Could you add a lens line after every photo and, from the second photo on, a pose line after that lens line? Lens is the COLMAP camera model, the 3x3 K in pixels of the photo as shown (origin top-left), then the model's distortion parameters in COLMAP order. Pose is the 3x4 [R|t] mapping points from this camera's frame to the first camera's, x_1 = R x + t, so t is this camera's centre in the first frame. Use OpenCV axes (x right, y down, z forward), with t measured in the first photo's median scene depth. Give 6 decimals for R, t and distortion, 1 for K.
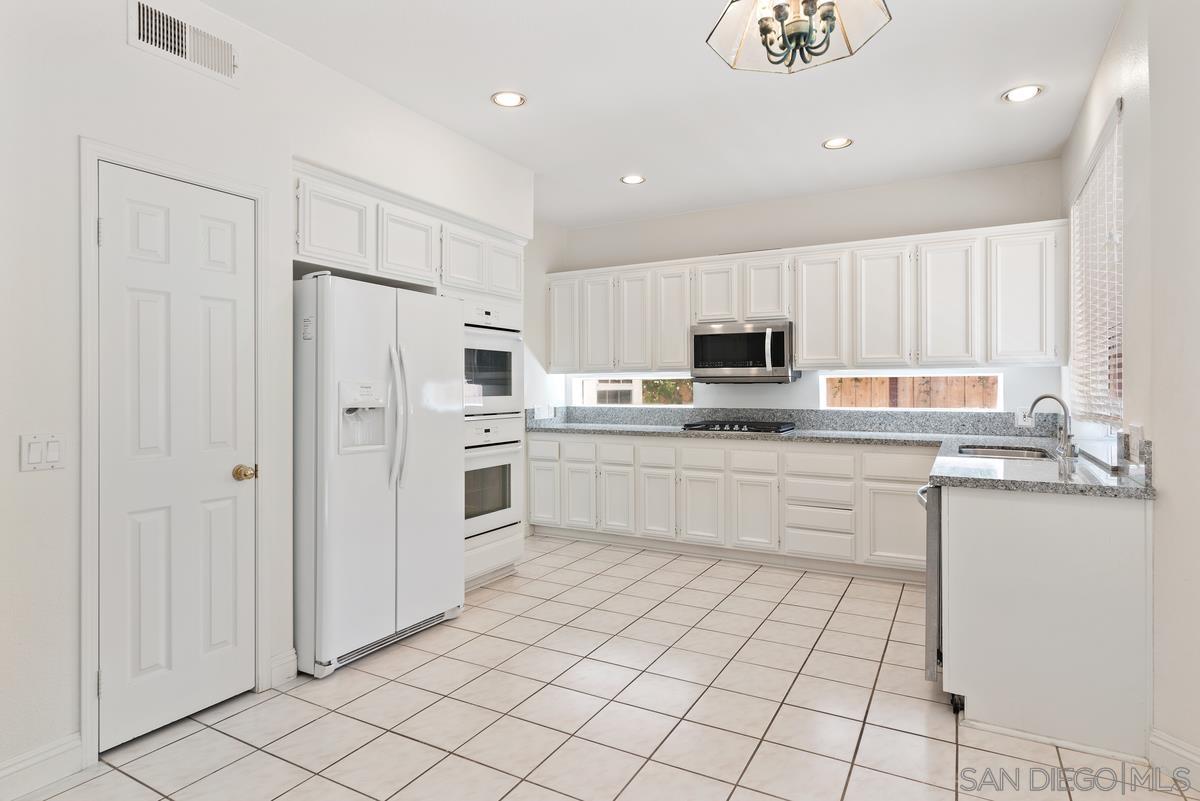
lens RADIAL K [[651.7, 0, 597.9], [0, 651.7, 385.8], [0, 0, 1]] dist [0.010318, 0.000843]
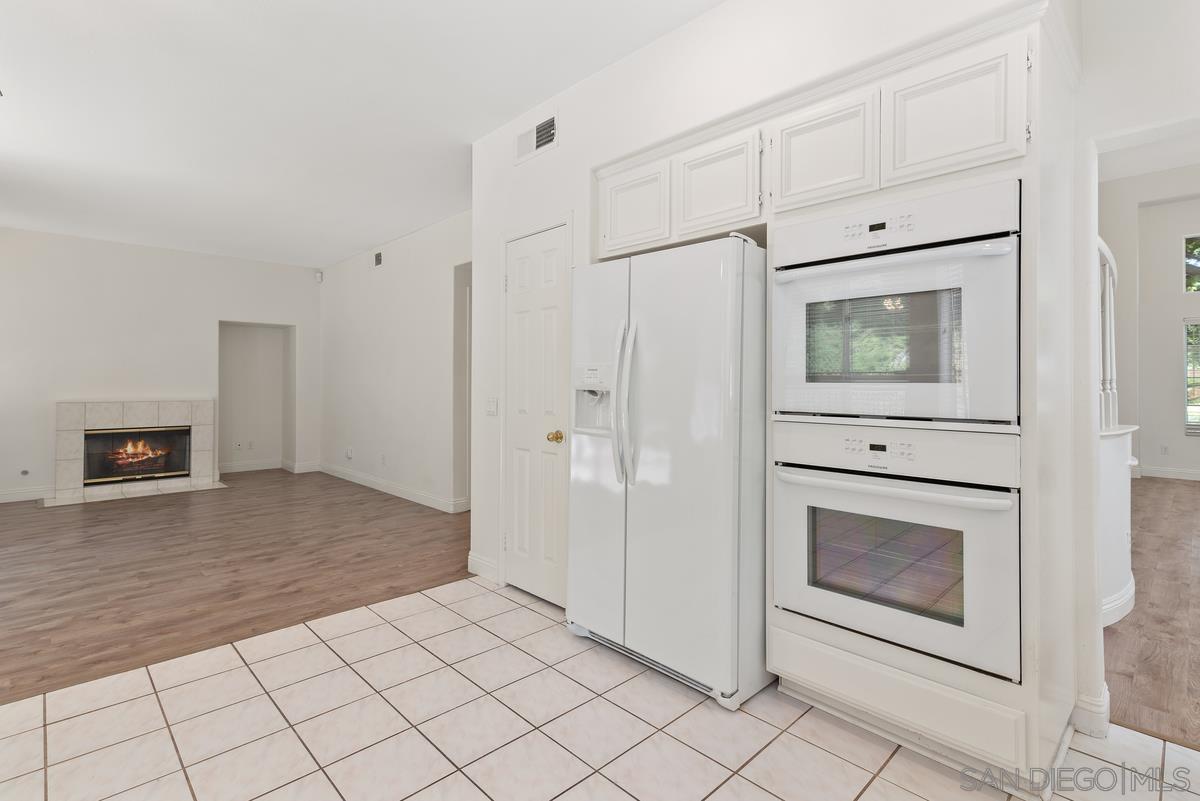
lens RADIAL K [[567.7, 0, 605.5], [0, 567.7, 379.5], [0, 0, 1]] dist [0.004597, 0.000975]
pose [[-0.279334, -0.004781, -0.960182, 0.303339], [0.001234, 0.999985, -0.005338, 0.013691], [0.960193, -0.002676, -0.279324, 0.819883]]
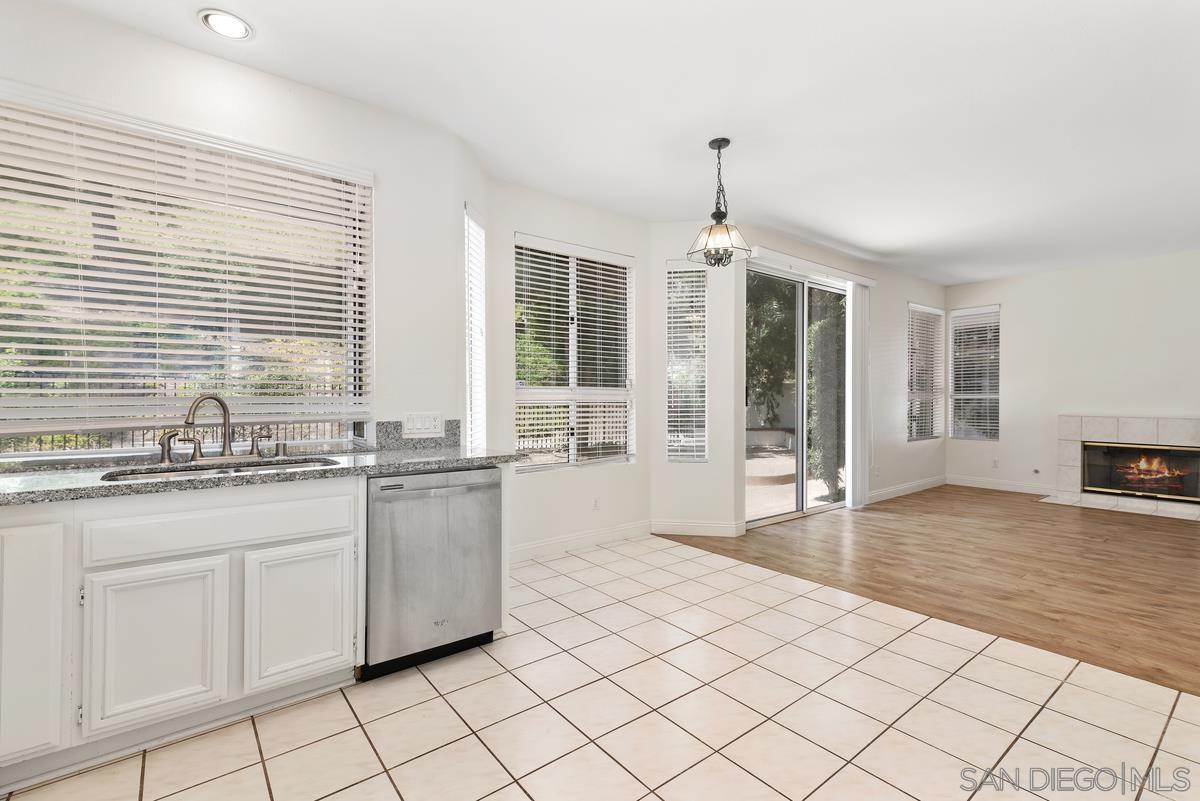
lens RADIAL K [[537.4, 0, 600.0], [0, 537.4, 400.5], [0, 0, 1]] dist [0.014771, -0.000366]
pose [[-0.923089, -0.000406, 0.384586, -0.029652], [0.000995, 0.999994, 0.003443, 0.013140], [-0.384585, 0.003561, -0.923083, 1.050706]]
